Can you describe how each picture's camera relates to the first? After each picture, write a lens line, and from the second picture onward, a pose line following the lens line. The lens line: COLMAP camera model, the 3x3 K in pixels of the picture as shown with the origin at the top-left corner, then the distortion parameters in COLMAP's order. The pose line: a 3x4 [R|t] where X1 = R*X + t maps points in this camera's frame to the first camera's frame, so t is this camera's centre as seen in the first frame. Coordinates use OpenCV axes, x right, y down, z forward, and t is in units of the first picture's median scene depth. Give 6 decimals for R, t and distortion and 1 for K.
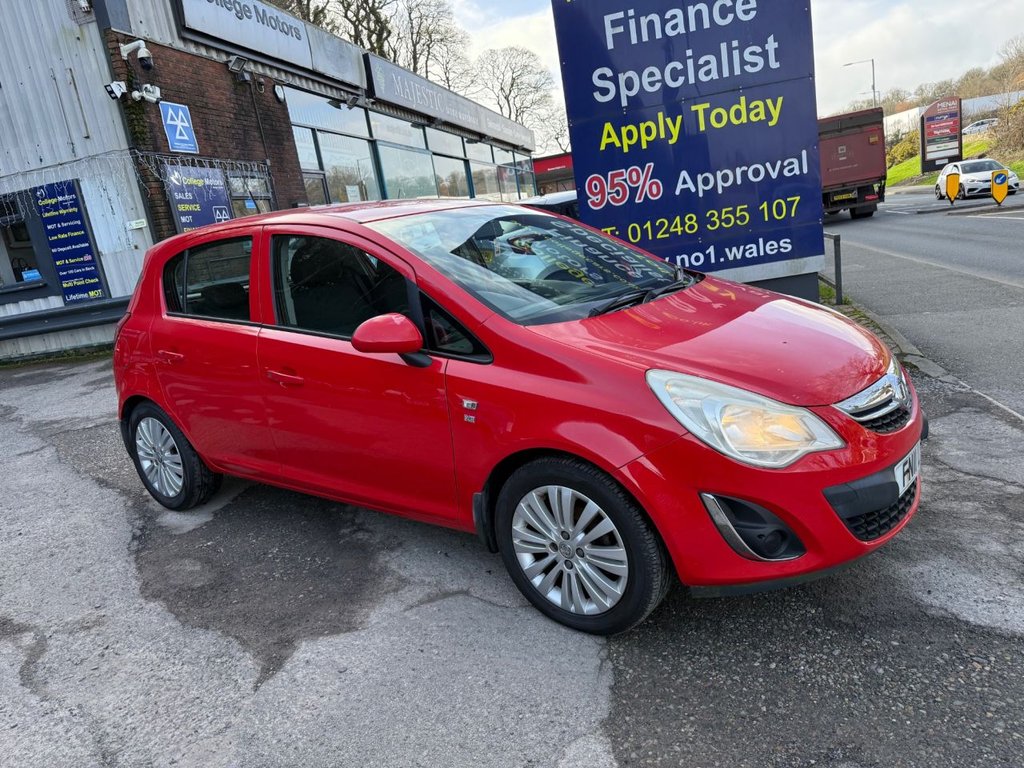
lens RADIAL K [[722.9, 0, 512.4], [0, 722.9, 389.9], [0, 0, 1]] dist [0.028748, -0.039053]
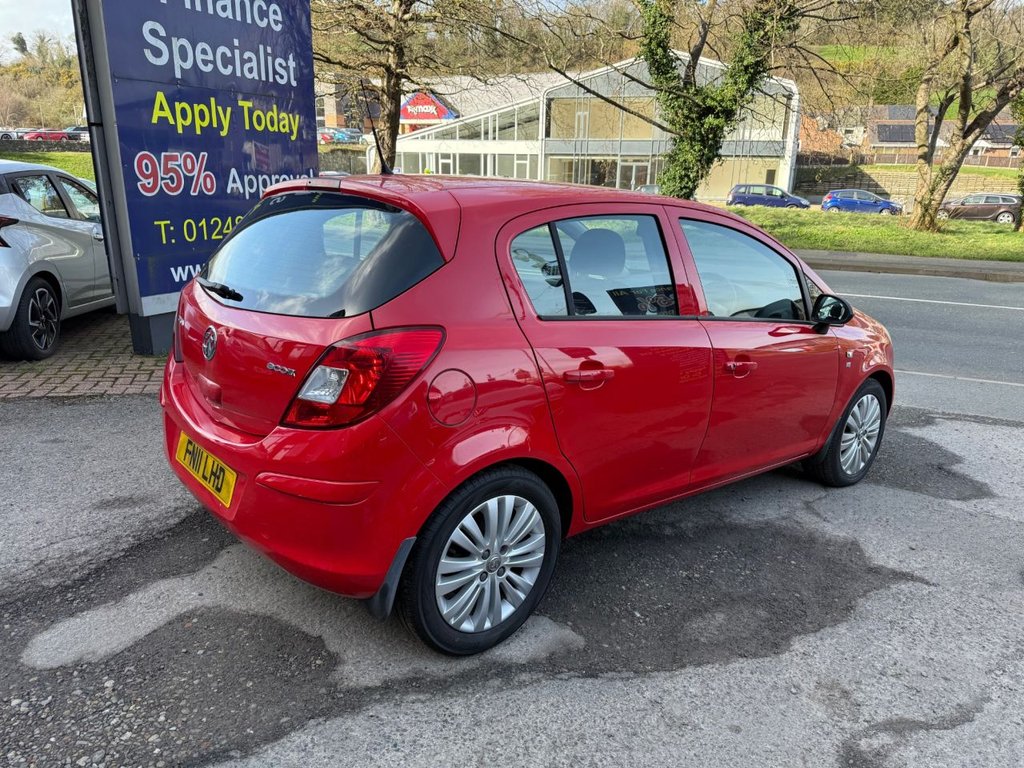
lens RADIAL K [[728.3, 0, 512.0], [0, 728.3, 384.0], [0, 0, 1]] dist [0.029146, -0.039899]
pose [[0.222183, -0.119539, 0.967649, -0.600337], [0.160743, 0.983366, 0.084572, -0.056506], [-0.961663, 0.136752, 0.237702, 0.476631]]
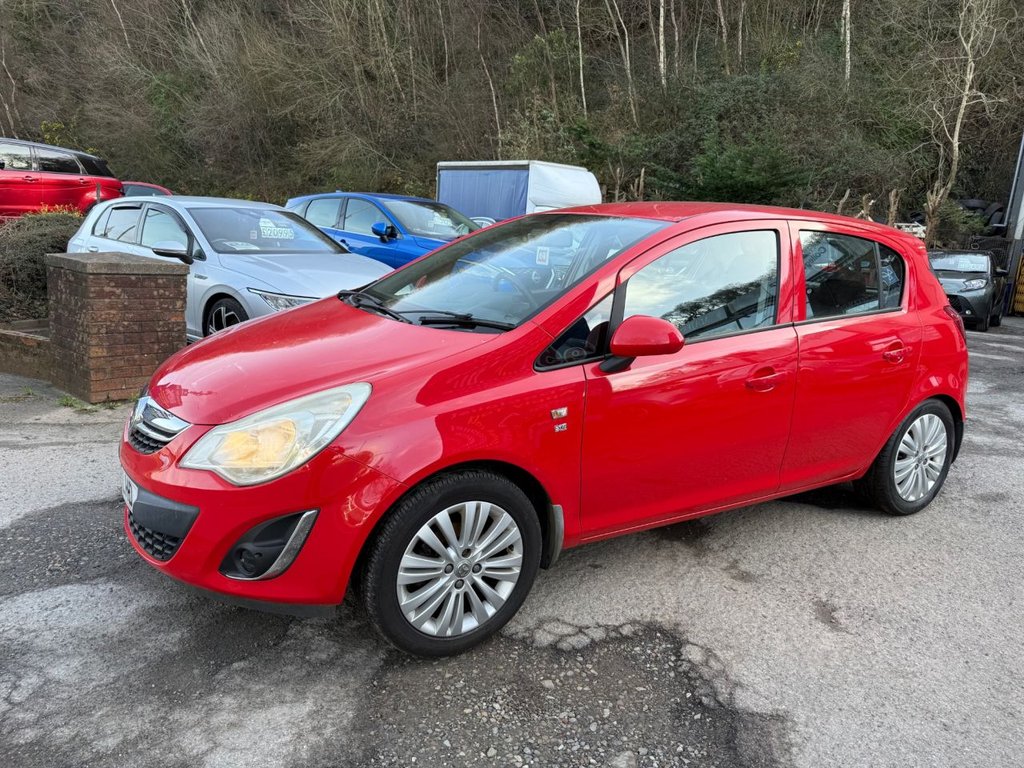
lens RADIAL K [[720.1, 0, 510.3], [0, 720.1, 382.1], [0, 0, 1]] dist [0.030602, -0.039921]
pose [[-0.390473, 0.286476, -0.874907, 0.436318], [-0.237463, 0.886851, 0.396367, -0.204087], [0.889462, 0.362529, -0.278264, 0.626896]]
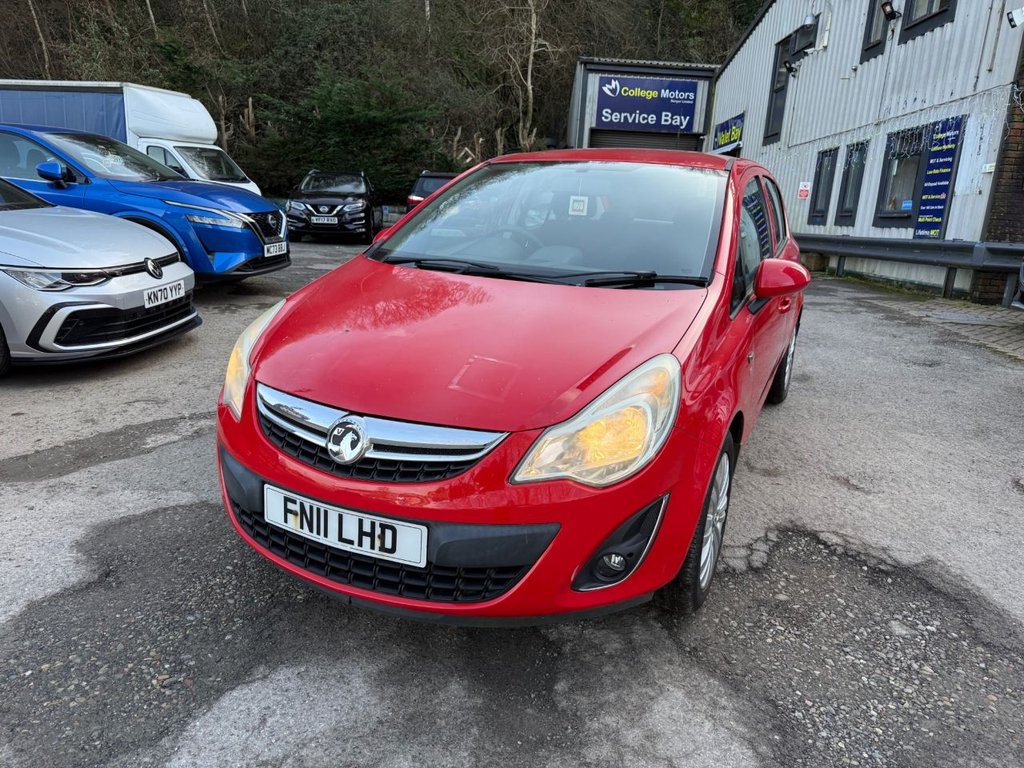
lens RADIAL K [[726.3, 0, 508.2], [0, 726.3, 386.8], [0, 0, 1]] dist [0.023513, -0.033638]
pose [[0.174704, 0.382868, -0.907133, 0.452540], [-0.303637, 0.897350, 0.320261, -0.127014], [0.936634, 0.219489, 0.273023, 0.339198]]
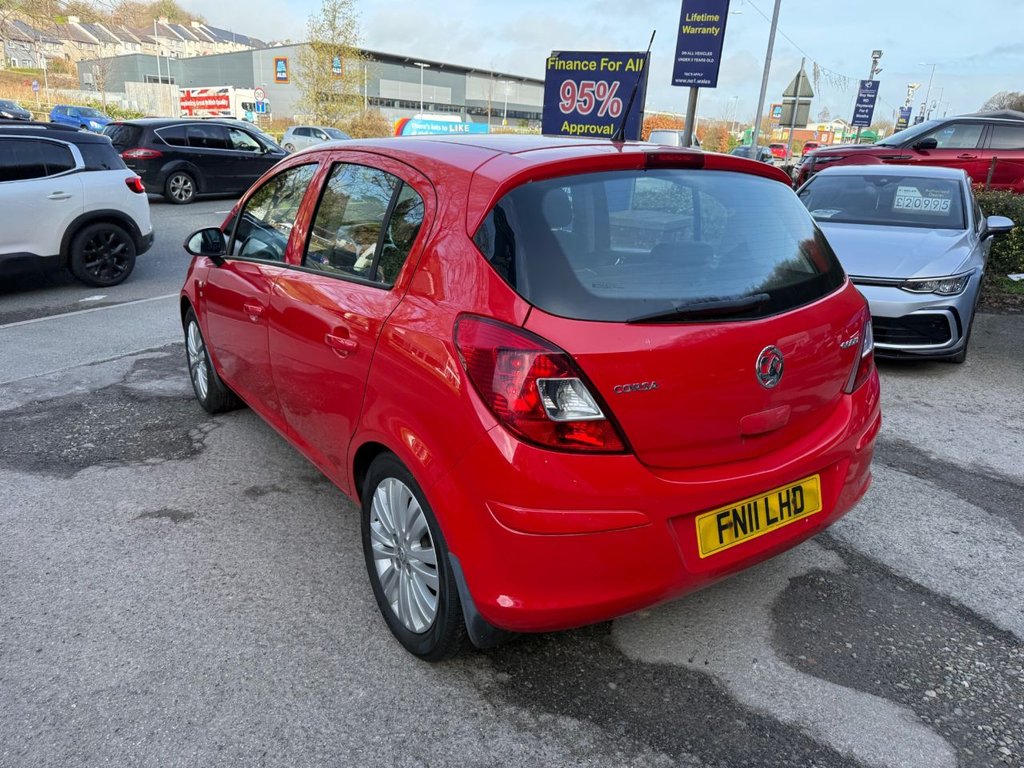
lens RADIAL K [[727.7, 0, 516.1], [0, 727.7, 383.2], [0, 0, 1]] dist [0.016312, -0.026846]
pose [[-0.939500, -0.013330, 0.342288, -0.289355], [0.163148, 0.861216, 0.481341, -0.220834], [-0.301200, 0.508064, -0.806939, 0.969149]]
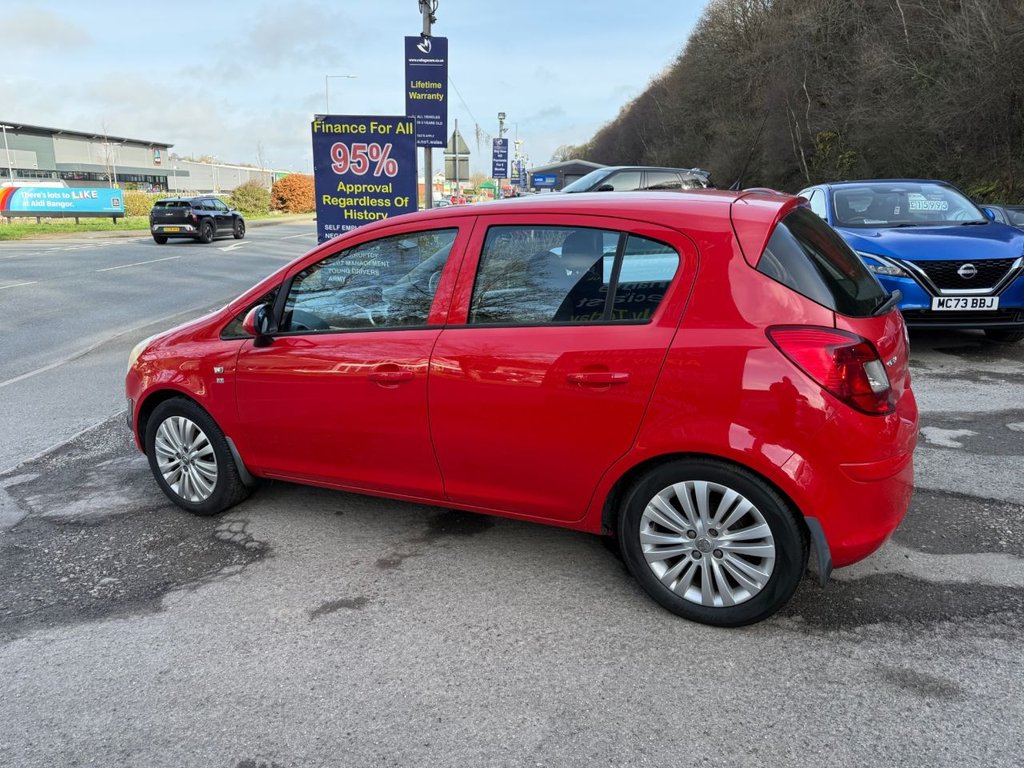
lens RADIAL K [[722.2, 0, 505.7], [0, 722.2, 389.9], [0, 0, 1]] dist [0.043084, -0.052880]
pose [[-0.978886, 0.175532, -0.104744, -0.012995], [0.102886, 0.865885, 0.489549, -0.271049], [0.176627, 0.468436, -0.865662, 1.031258]]
